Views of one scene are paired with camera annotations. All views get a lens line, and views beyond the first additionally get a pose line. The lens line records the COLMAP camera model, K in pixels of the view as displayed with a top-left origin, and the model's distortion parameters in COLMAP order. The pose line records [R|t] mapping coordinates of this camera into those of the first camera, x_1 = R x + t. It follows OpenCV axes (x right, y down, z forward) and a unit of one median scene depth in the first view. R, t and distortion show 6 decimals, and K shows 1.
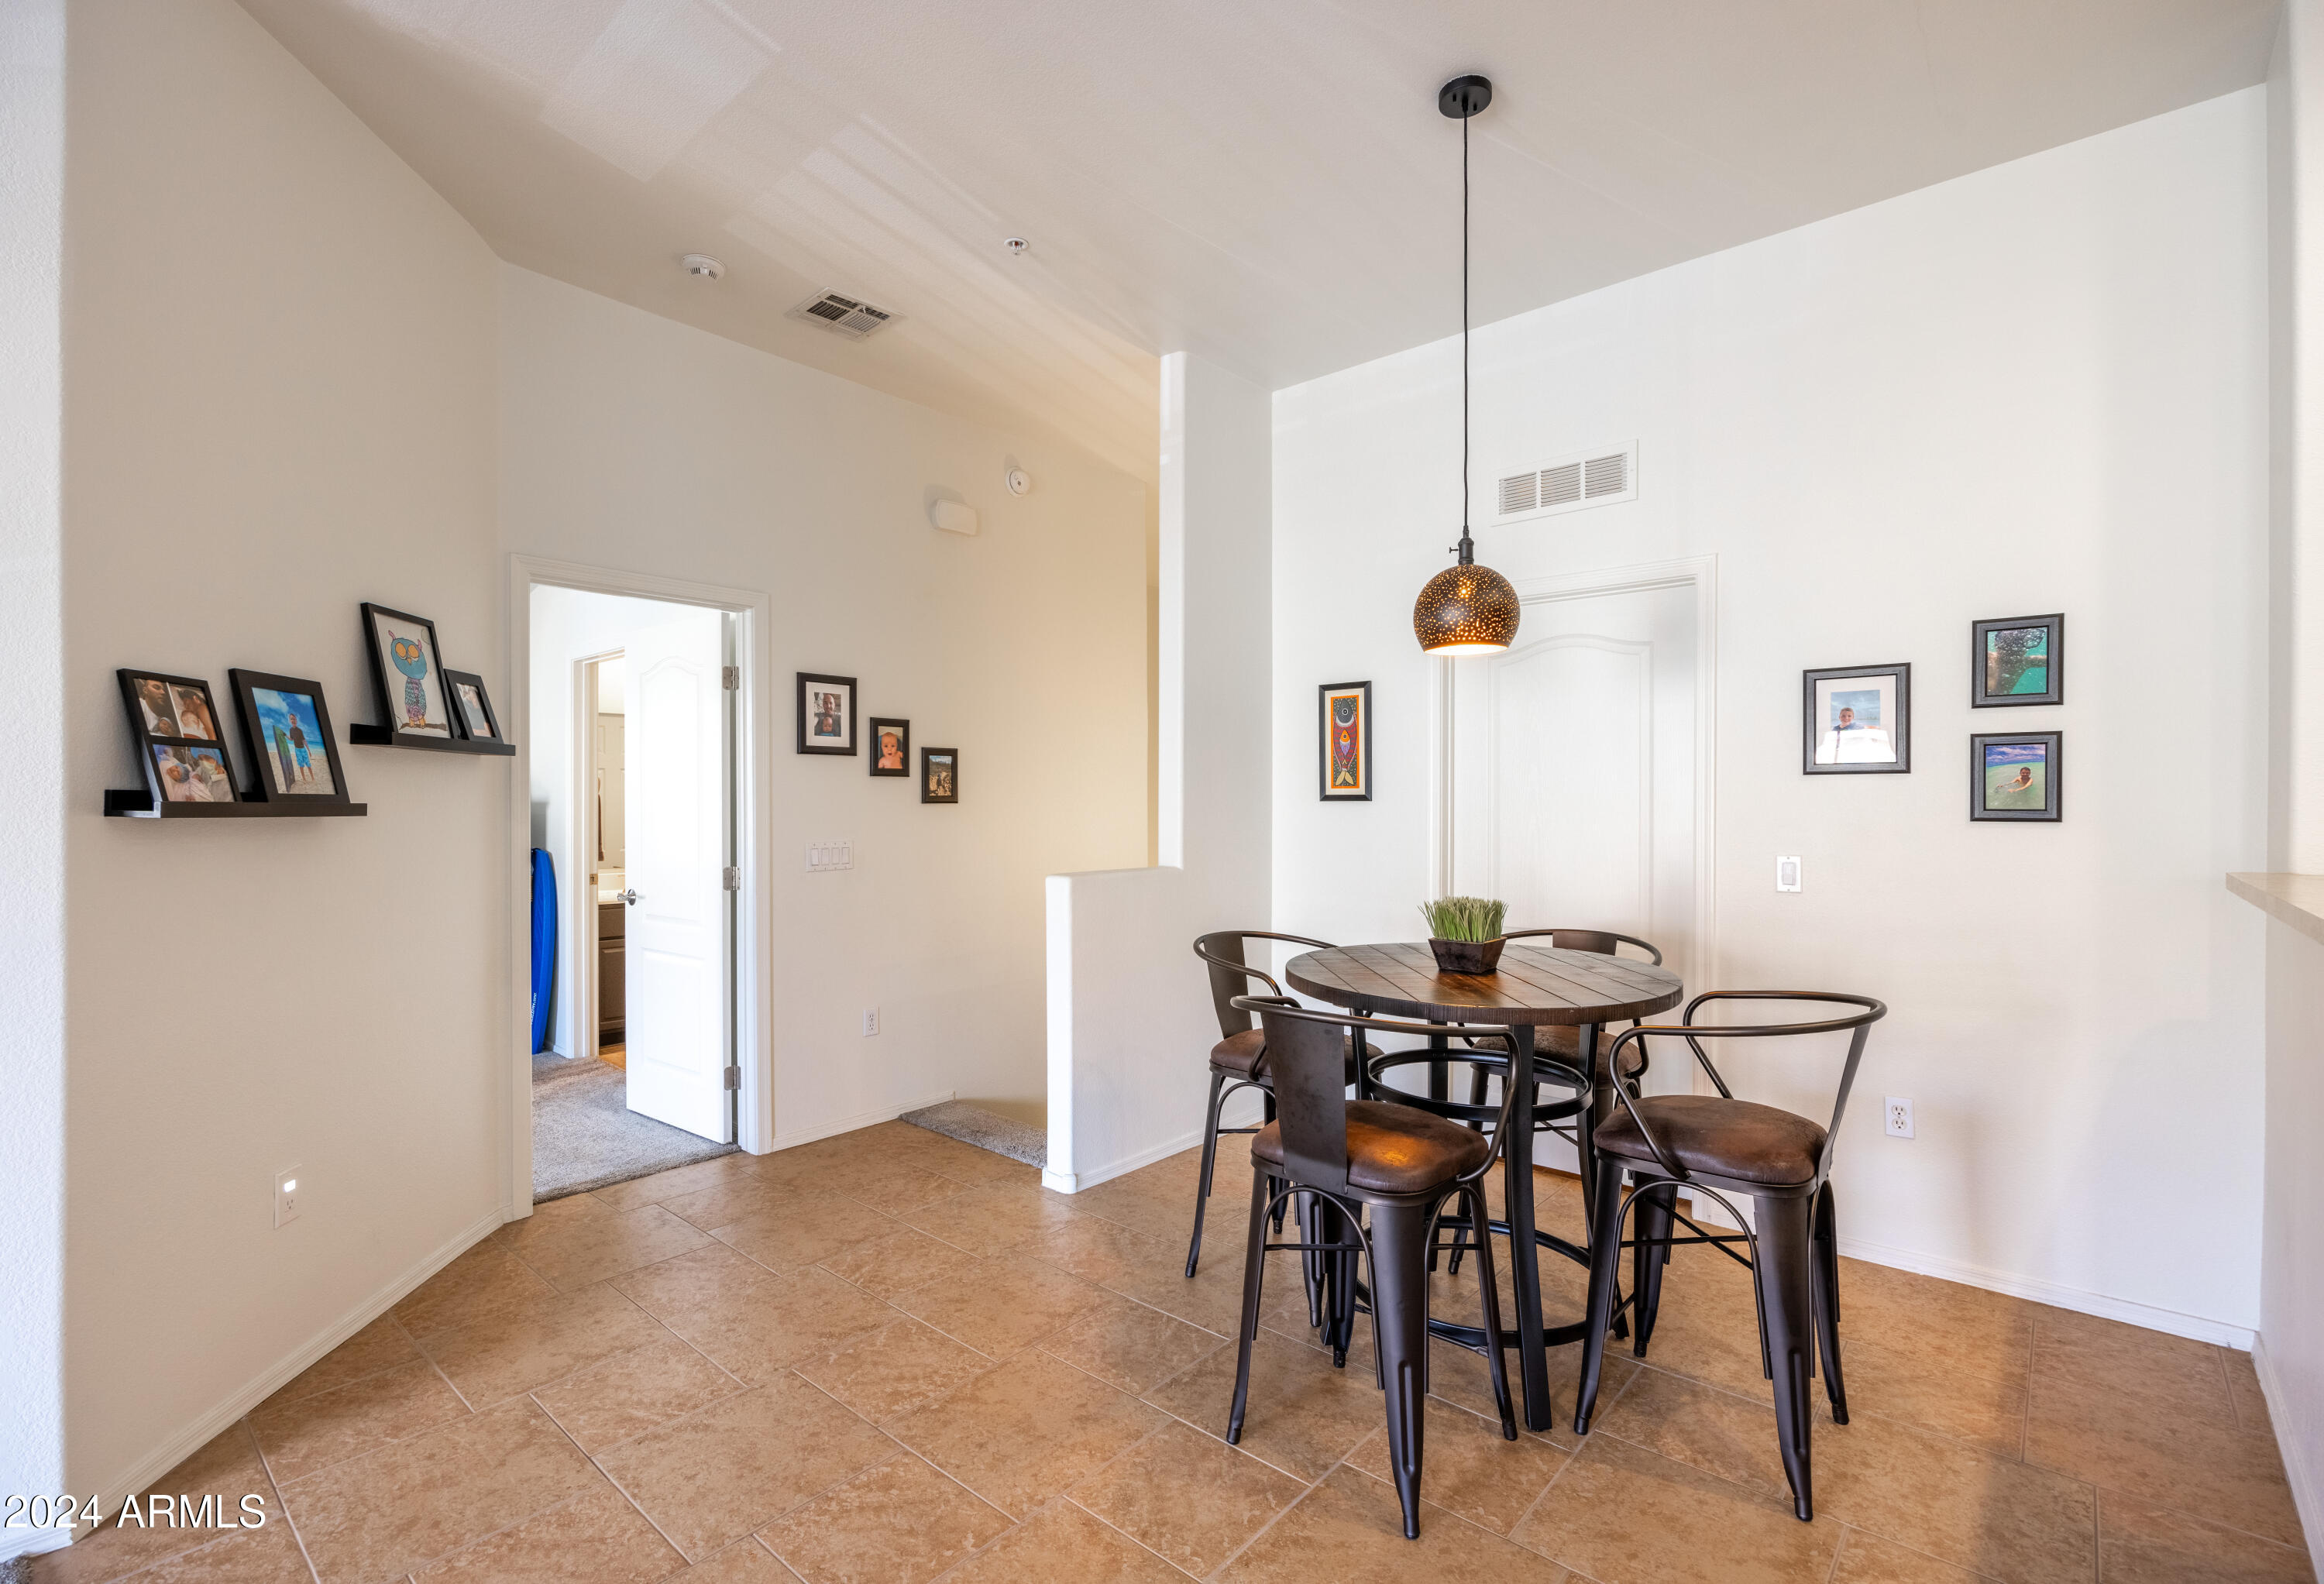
lens RADIAL K [[1058.3, 0, 1137.4], [0, 1058.3, 799.9], [0, 0, 1]] dist [-0.010318, -0.000563]
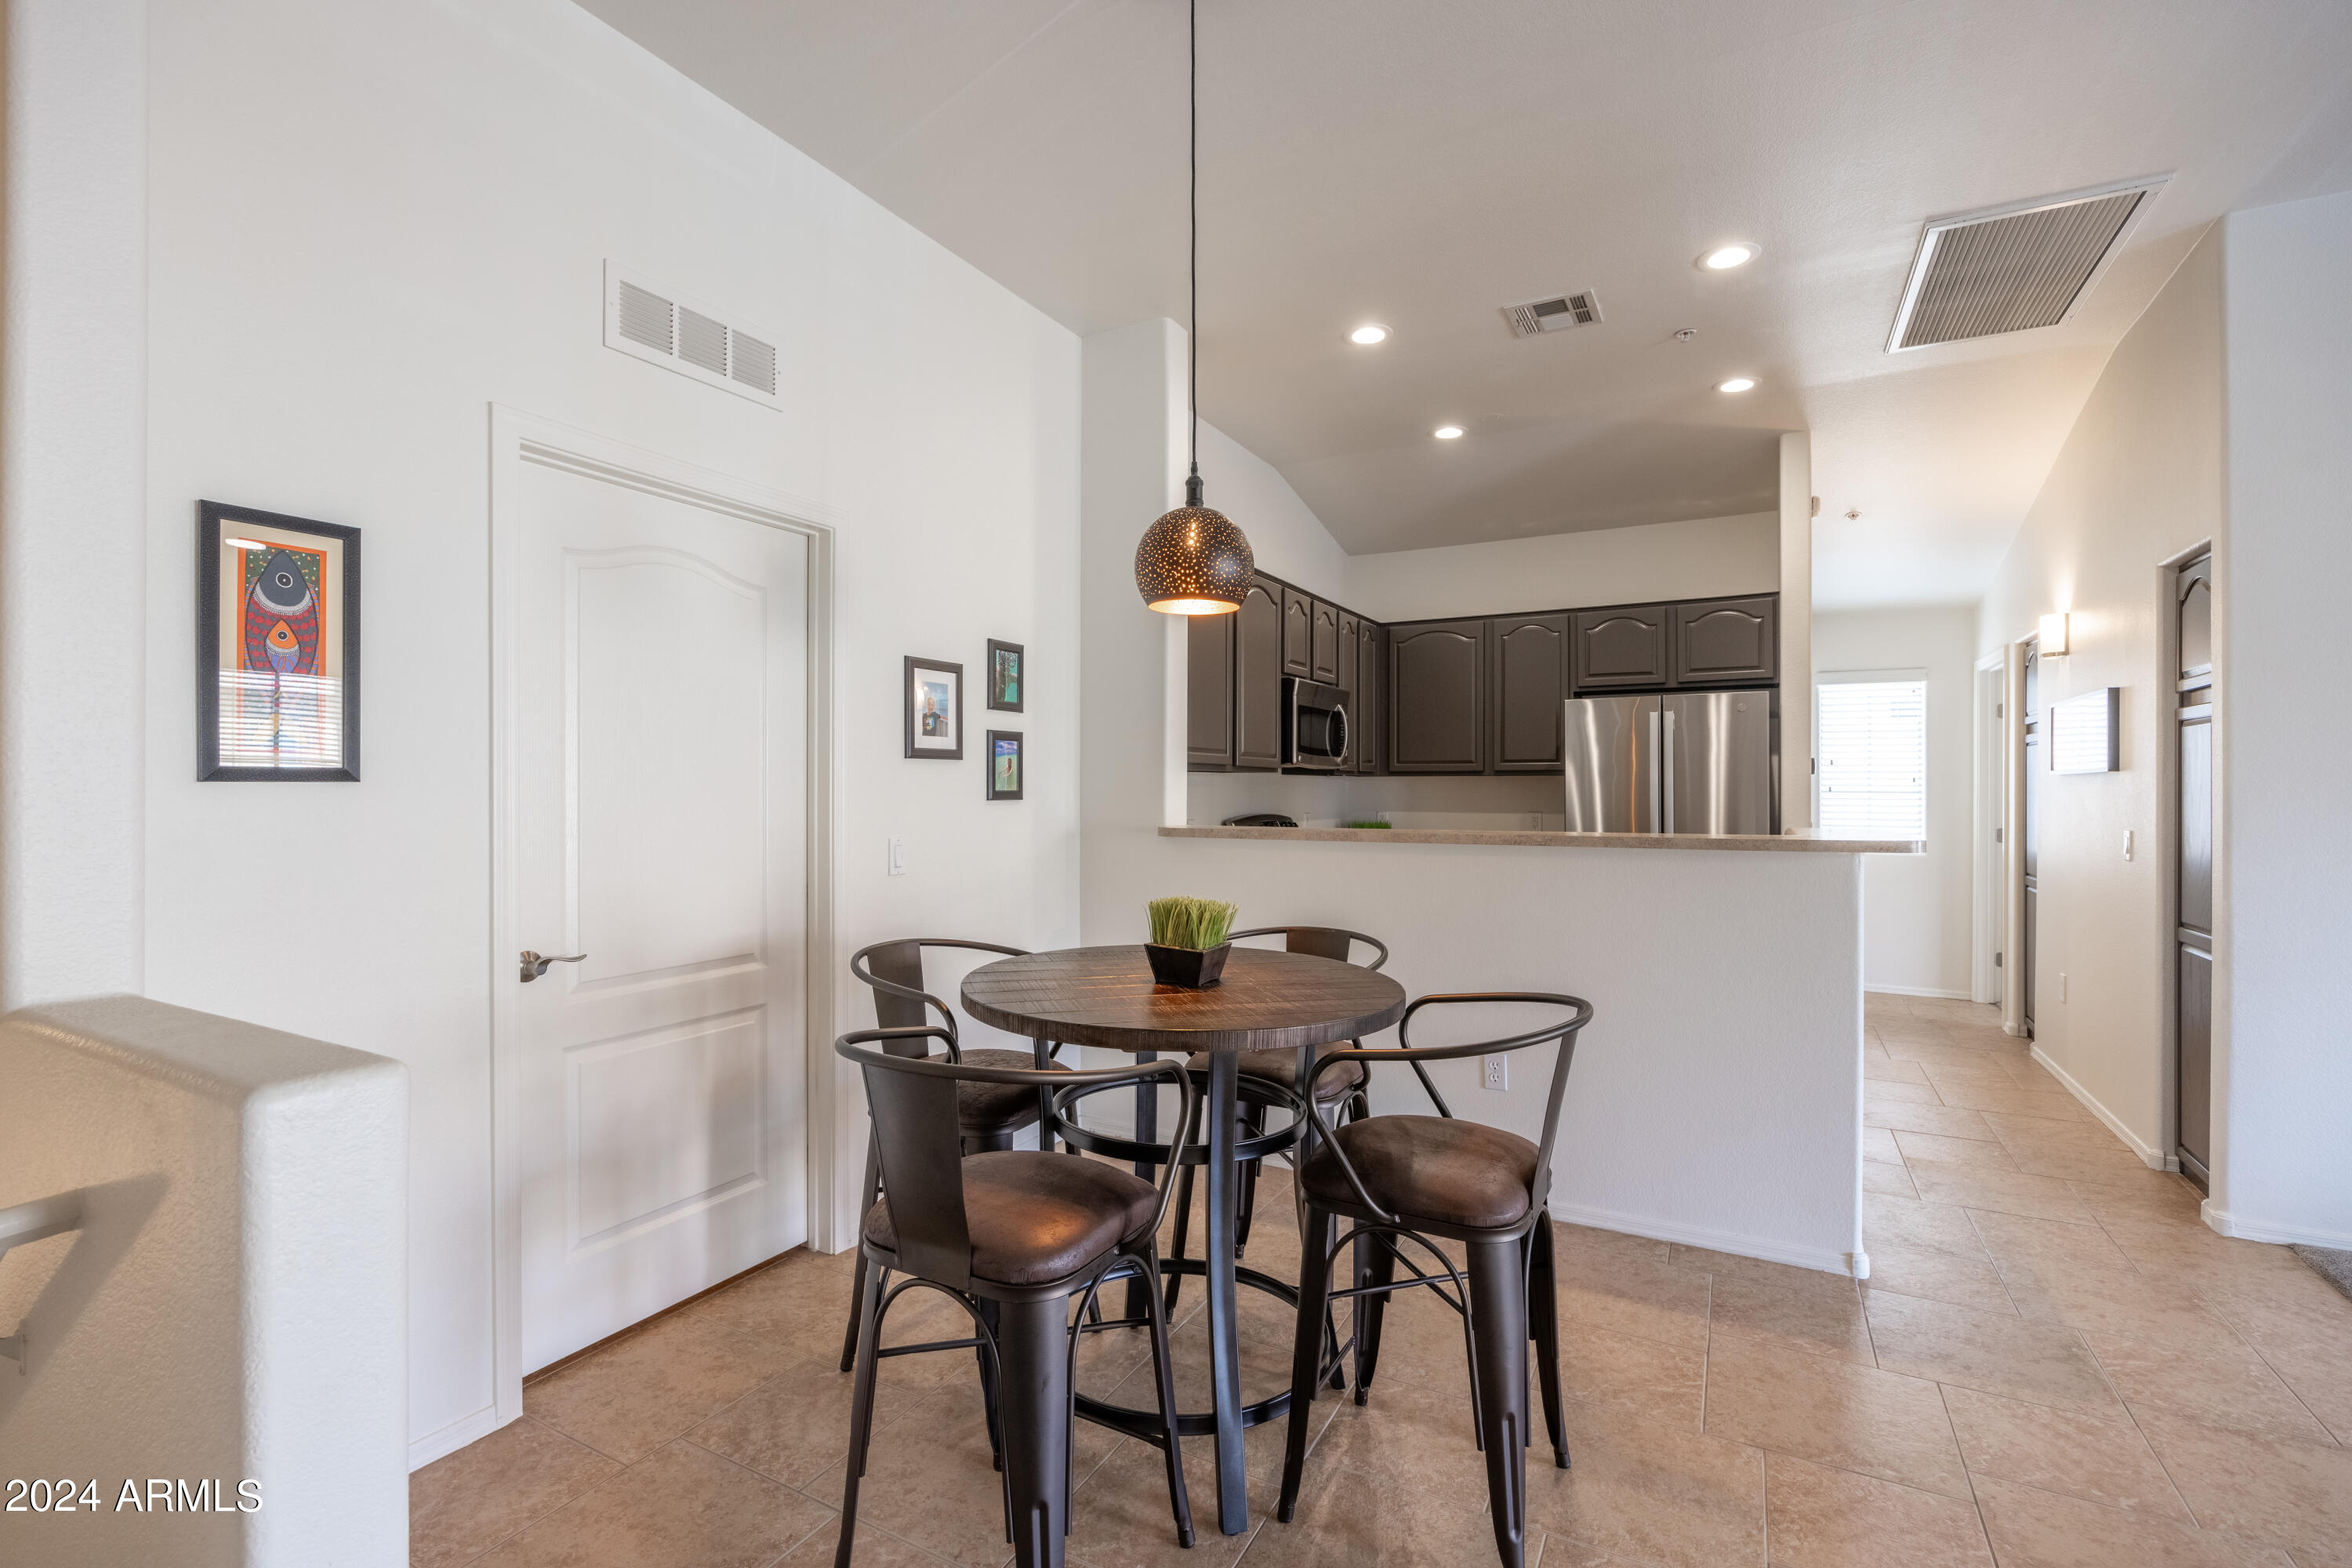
lens RADIAL K [[1043.2, 0, 1165.2], [0, 1043.2, 787.1], [0, 0, 1]] dist [-0.017877, 0.000586]
pose [[-0.218854, -0.002330, 0.975755, -0.412390], [-0.004045, 0.999991, 0.001481, 0.001857], [-0.975749, -0.003623, -0.218861, 0.989295]]
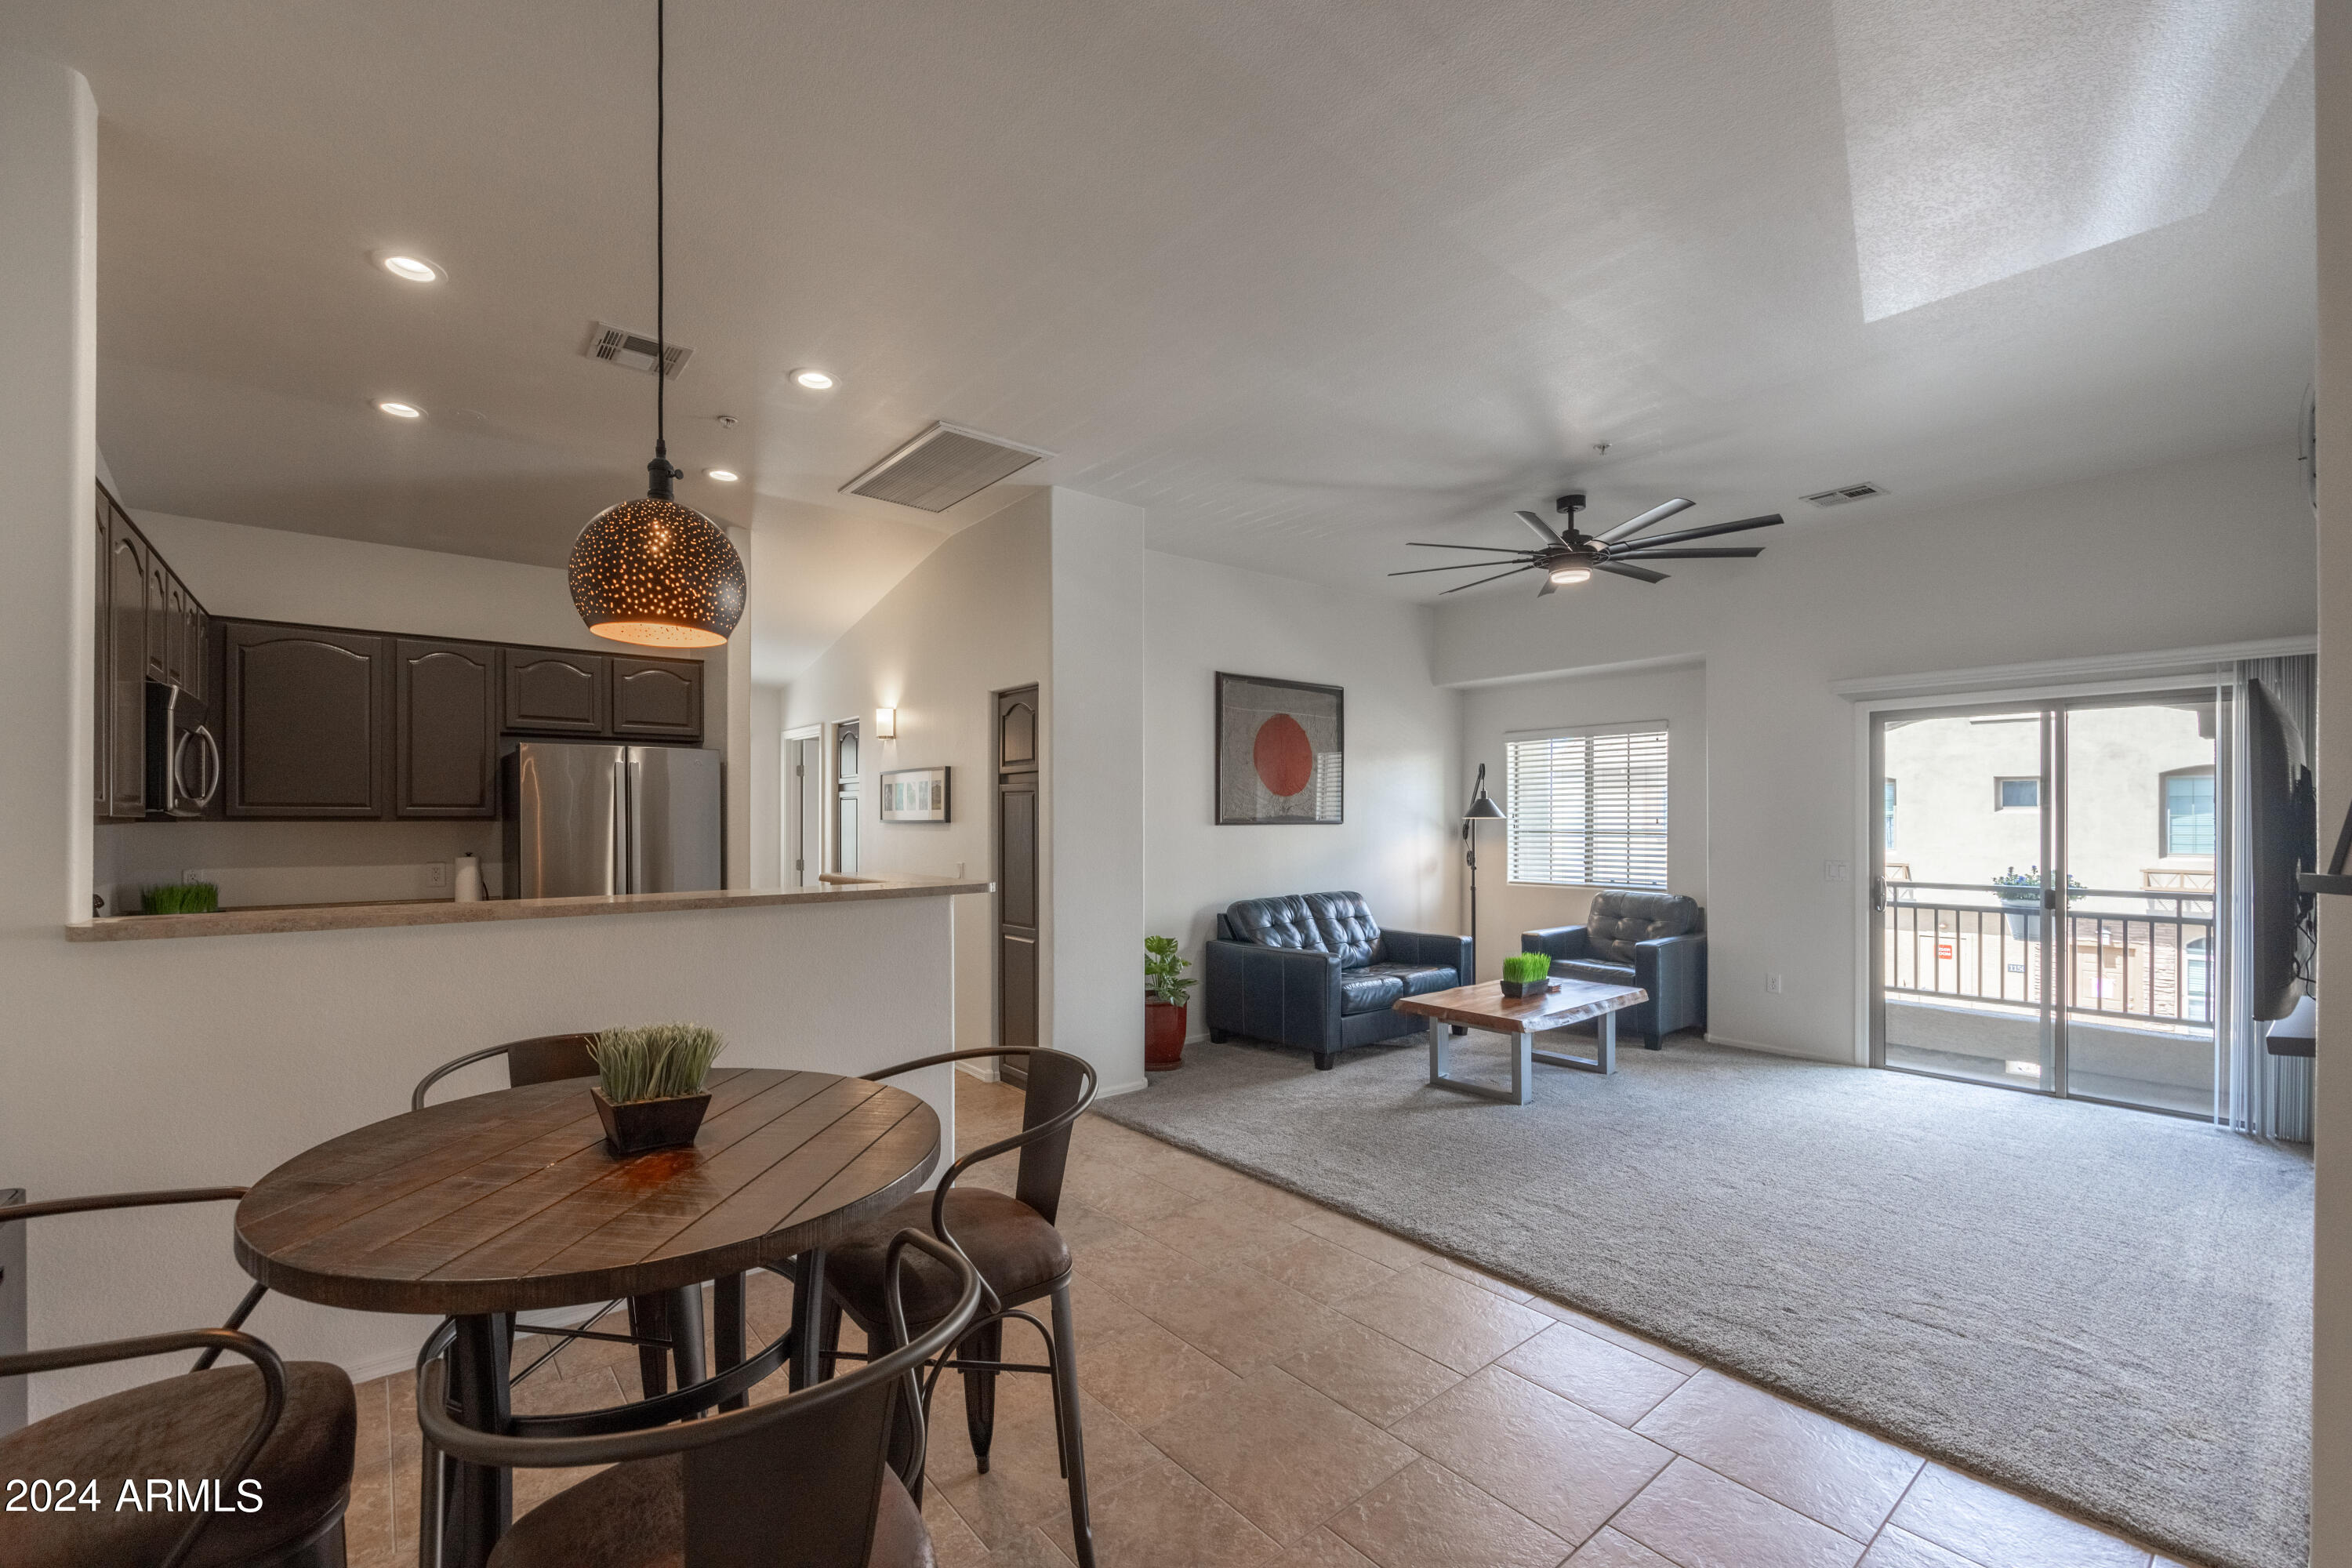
lens RADIAL K [[983.5, 0, 1095.2], [0, 983.5, 821.4], [0, 0, 1]] dist [0.008229, -0.000009]
pose [[-0.980517, -0.004257, 0.196387, -0.049768], [-0.004180, 0.999991, 0.000806, -0.026135], [-0.196389, -0.000031, -0.980526, 1.277738]]
